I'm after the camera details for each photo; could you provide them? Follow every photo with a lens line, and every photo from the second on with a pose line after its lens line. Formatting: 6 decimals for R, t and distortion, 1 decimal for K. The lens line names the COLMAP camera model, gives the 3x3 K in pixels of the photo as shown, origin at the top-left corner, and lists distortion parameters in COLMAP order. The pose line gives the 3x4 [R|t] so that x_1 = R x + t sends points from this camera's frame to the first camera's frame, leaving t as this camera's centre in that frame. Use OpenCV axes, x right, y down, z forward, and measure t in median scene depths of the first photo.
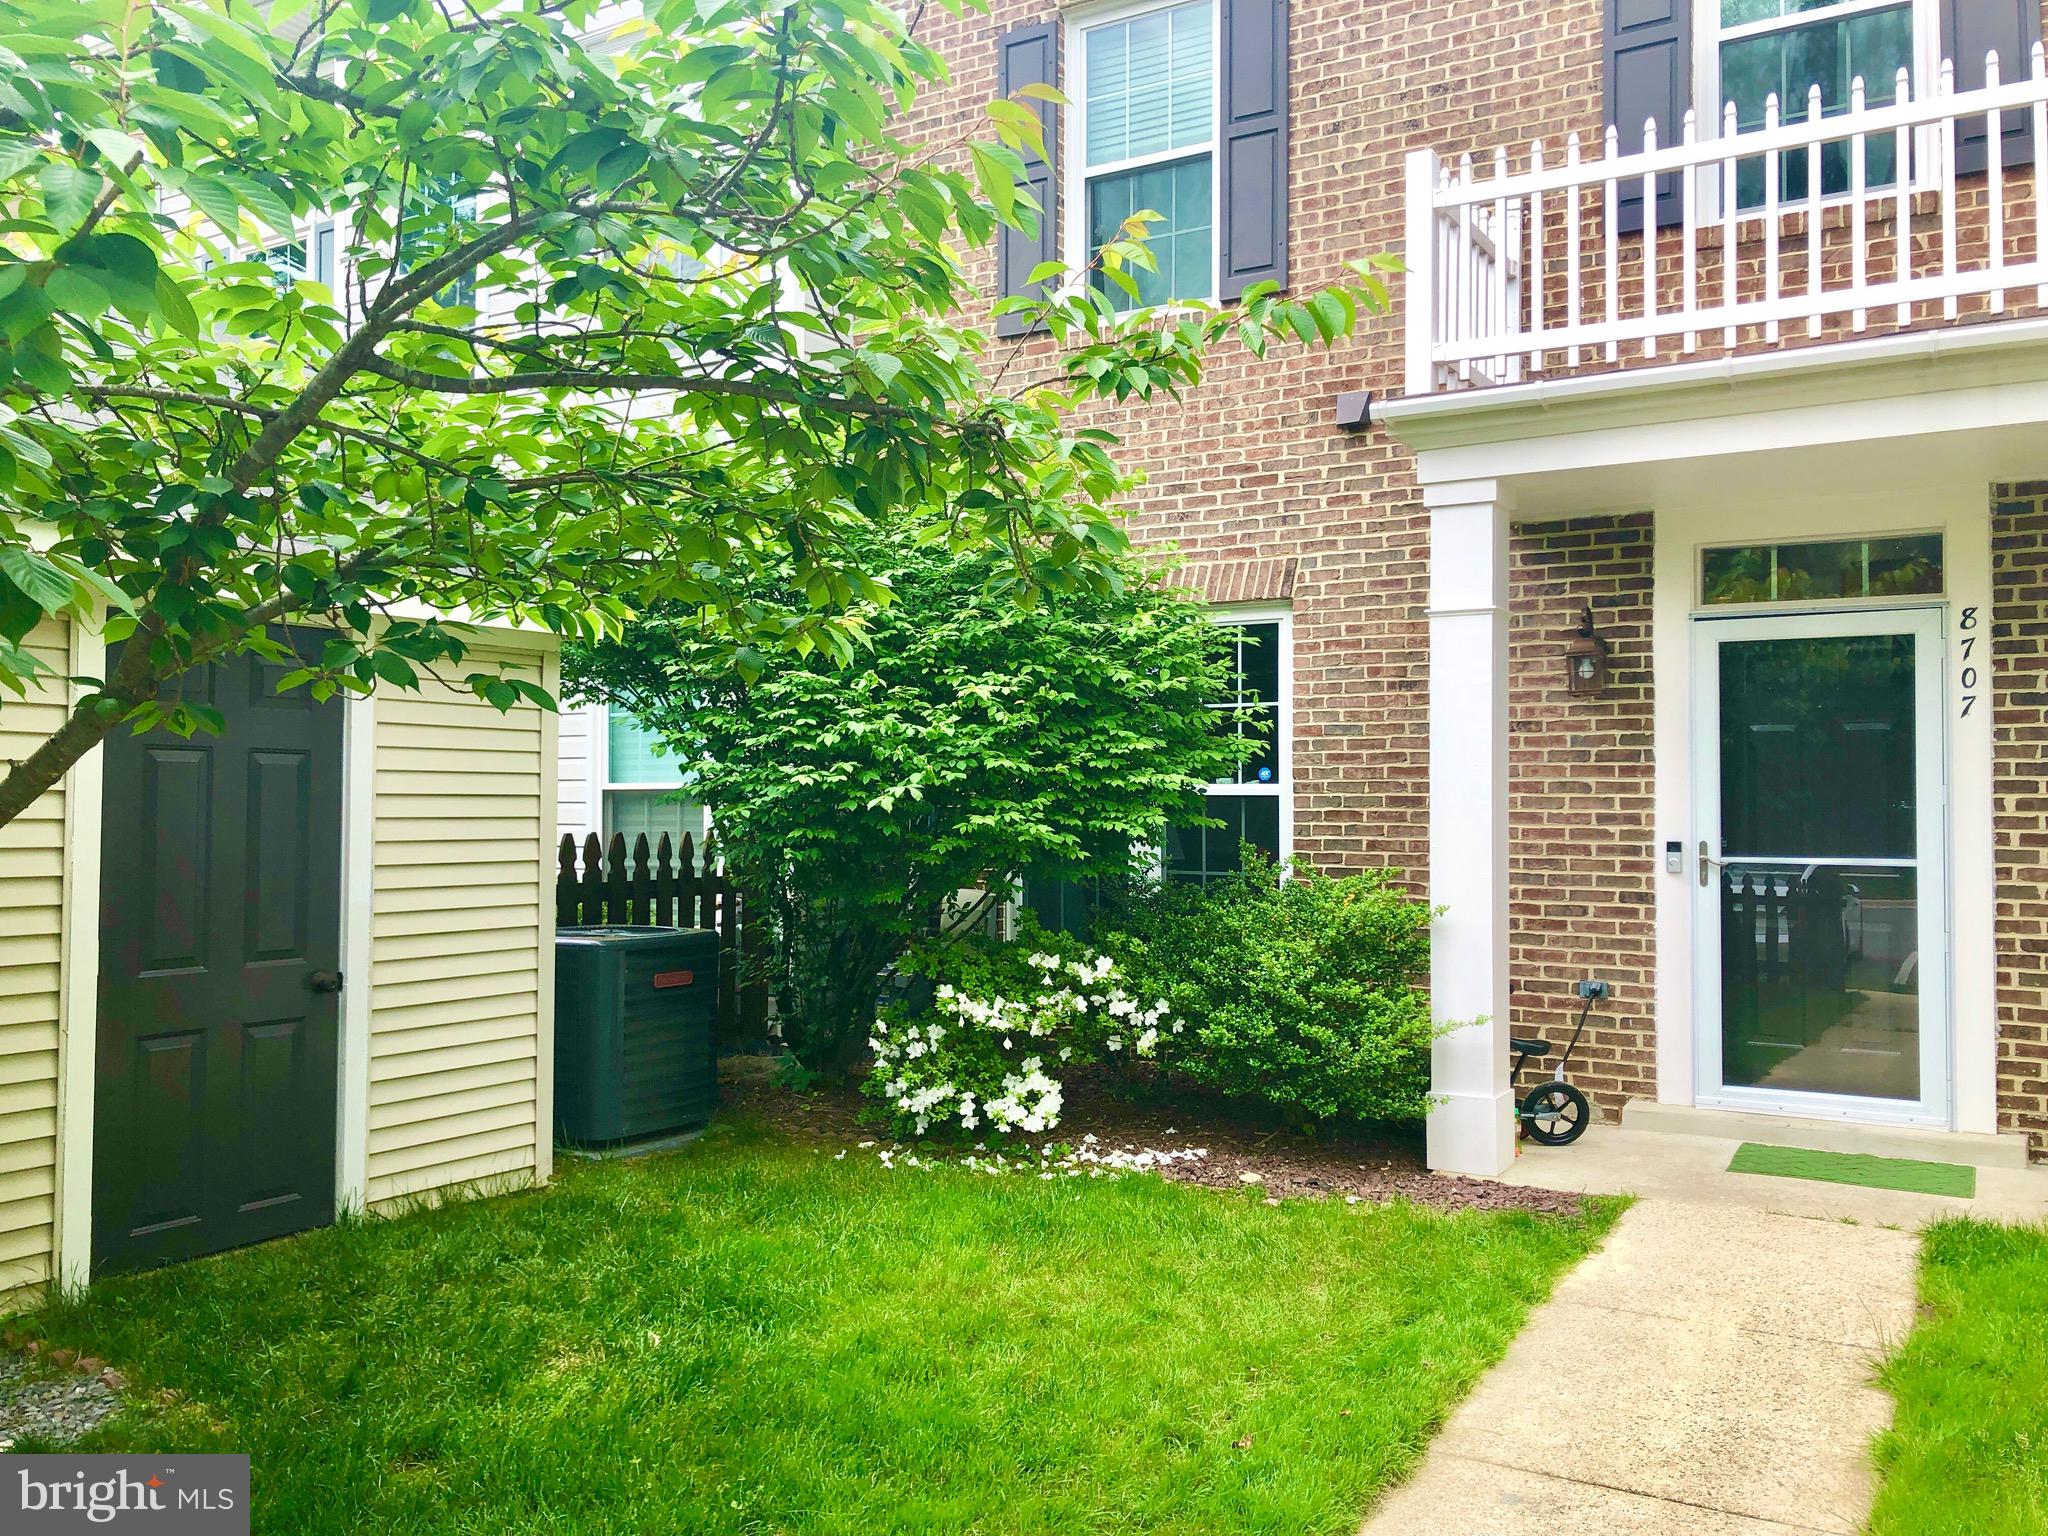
lens RADIAL K [[1622.7, 0, 1024.0], [0, 1622.7, 768.0], [0, 0, 1]] dist [0.084419, -0.156611]
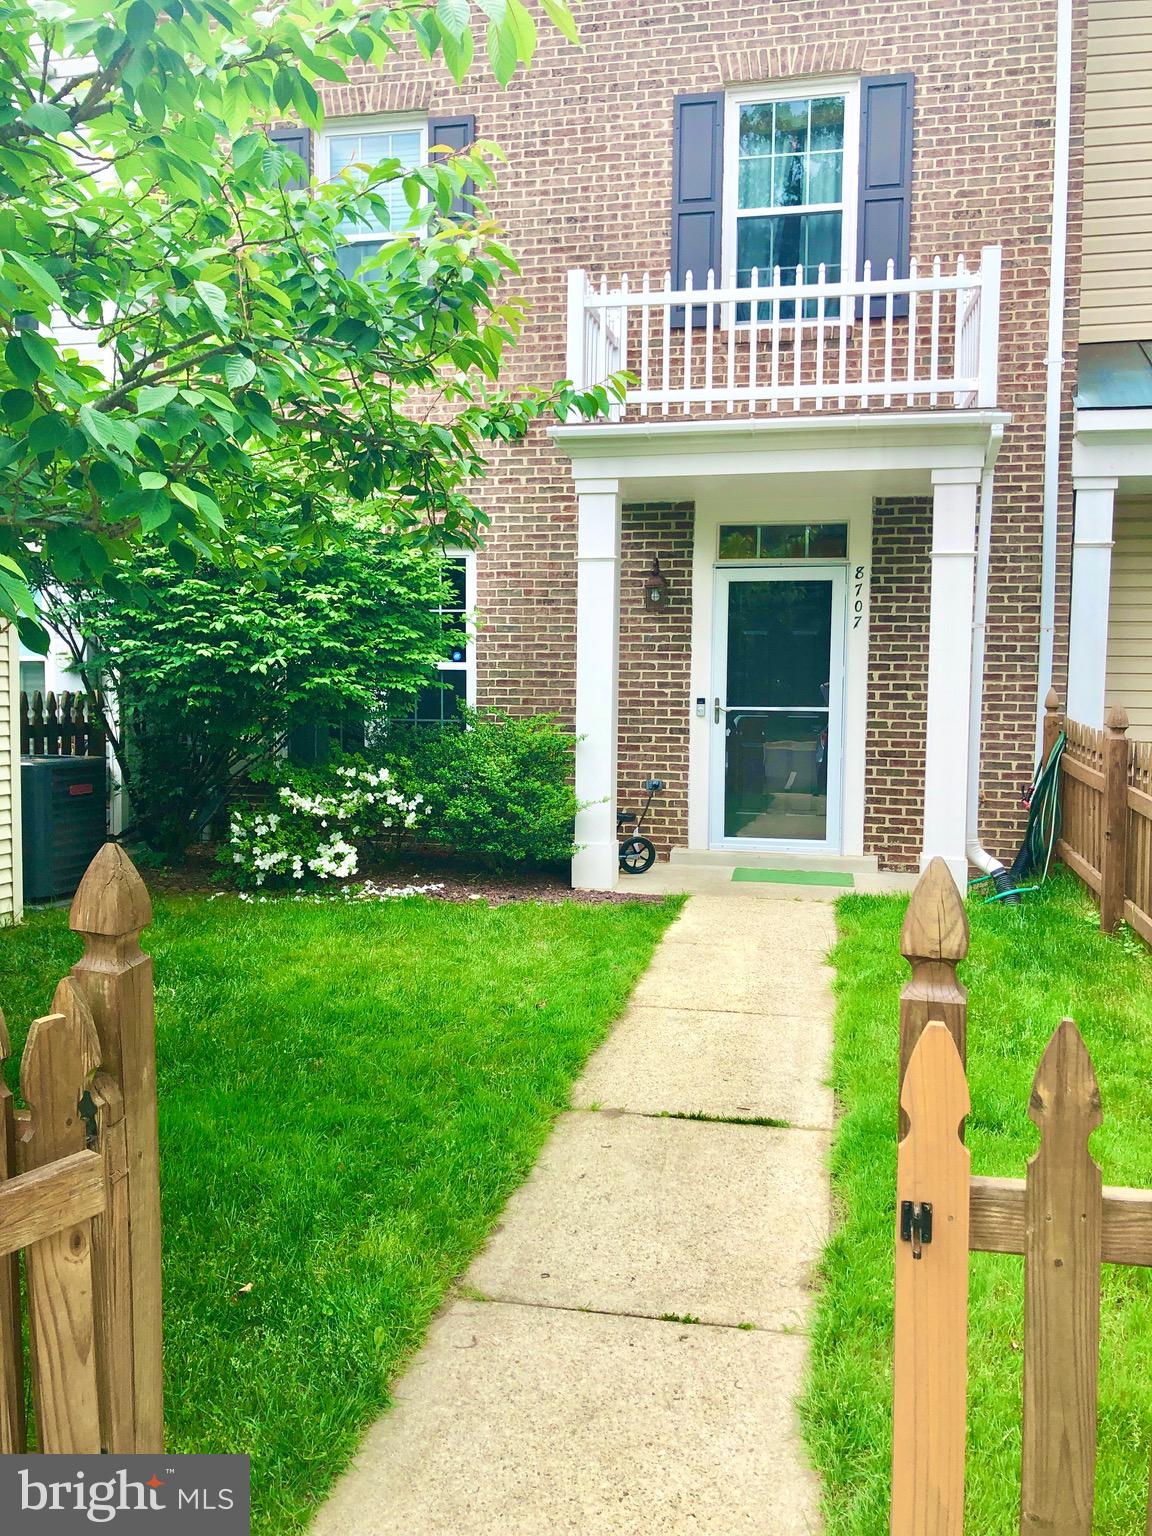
lens RADIAL K [[1152.7, 0, 576.0], [0, 1152.7, 768.0], [0, 0, 1]] dist [0.081250, -0.208029]
pose [[0.949277, -0.016560, 0.314006, -0.122713], [-0.013545, 0.995532, 0.093451, 0.007180], [-0.314150, -0.092964, 0.944811, -0.124721]]
